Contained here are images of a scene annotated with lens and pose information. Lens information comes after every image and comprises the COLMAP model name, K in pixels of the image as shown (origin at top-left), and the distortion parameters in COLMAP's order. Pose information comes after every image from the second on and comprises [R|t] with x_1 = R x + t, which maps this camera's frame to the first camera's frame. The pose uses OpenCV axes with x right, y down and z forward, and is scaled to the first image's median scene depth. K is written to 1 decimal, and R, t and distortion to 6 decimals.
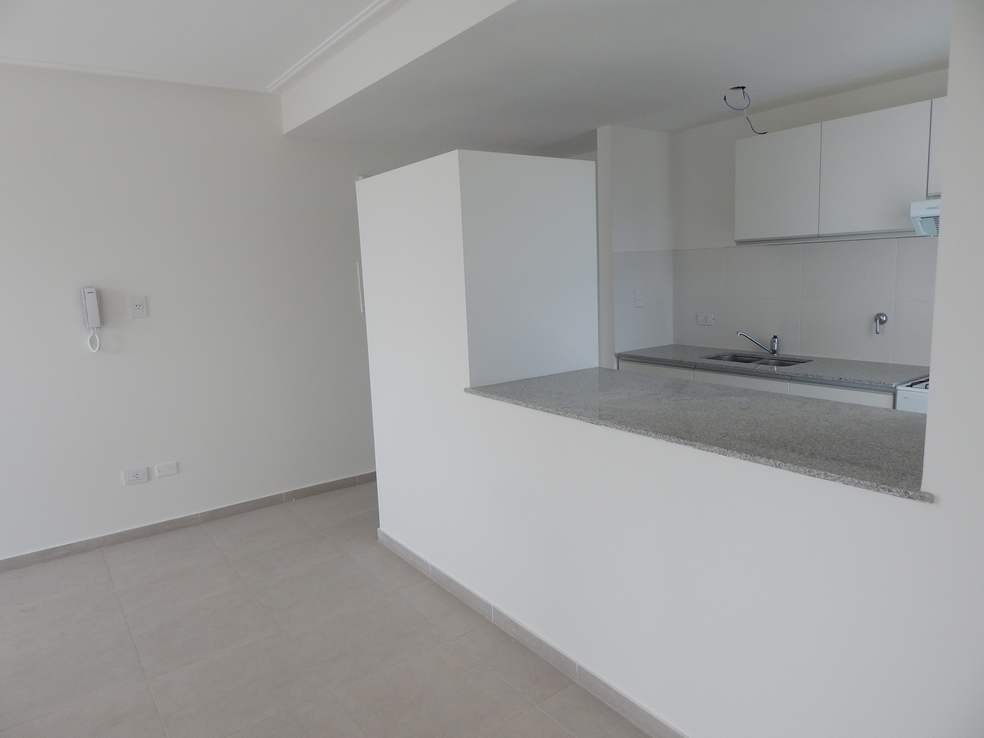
lens RADIAL K [[645.2, 0, 494.6], [0, 645.2, 367.3], [0, 0, 1]] dist [0.000100, -0.002139]
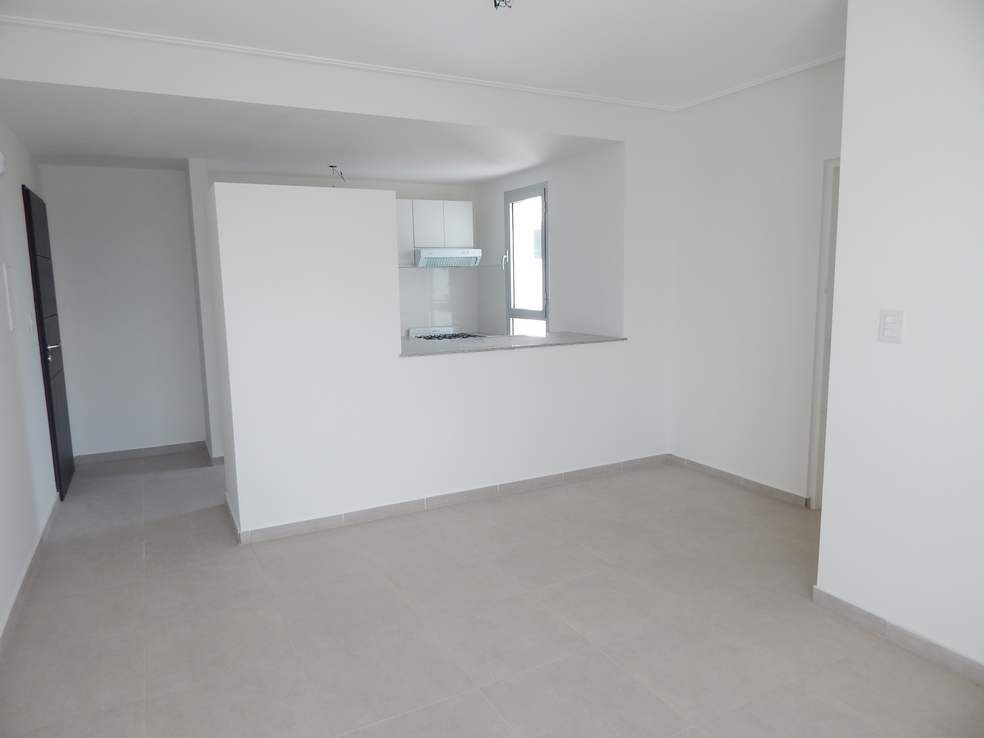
lens RADIAL K [[645.2, 0, 494.6], [0, 645.2, 367.3], [0, 0, 1]] dist [0.000100, -0.002139]
pose [[0.142852, -0.096646, 0.985014, -1.101902], [0.171382, 0.982603, 0.071554, -0.001263], [-0.974793, 0.158592, 0.156930, 0.434194]]
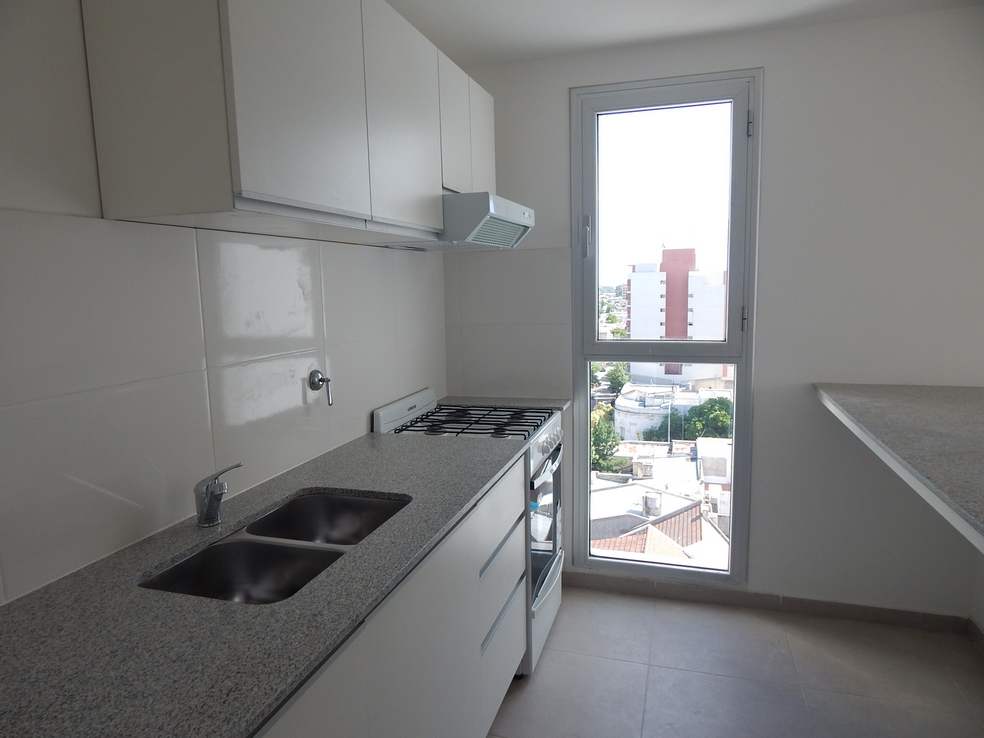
lens RADIAL K [[645.2, 0, 494.6], [0, 645.2, 367.3], [0, 0, 1]] dist [0.000100, -0.002139]
pose [[-0.619735, -0.056275, 0.782791, 0.071756], [0.159993, 0.967421, 0.196214, -0.170799], [-0.768330, 0.246841, -0.590541, 1.219966]]
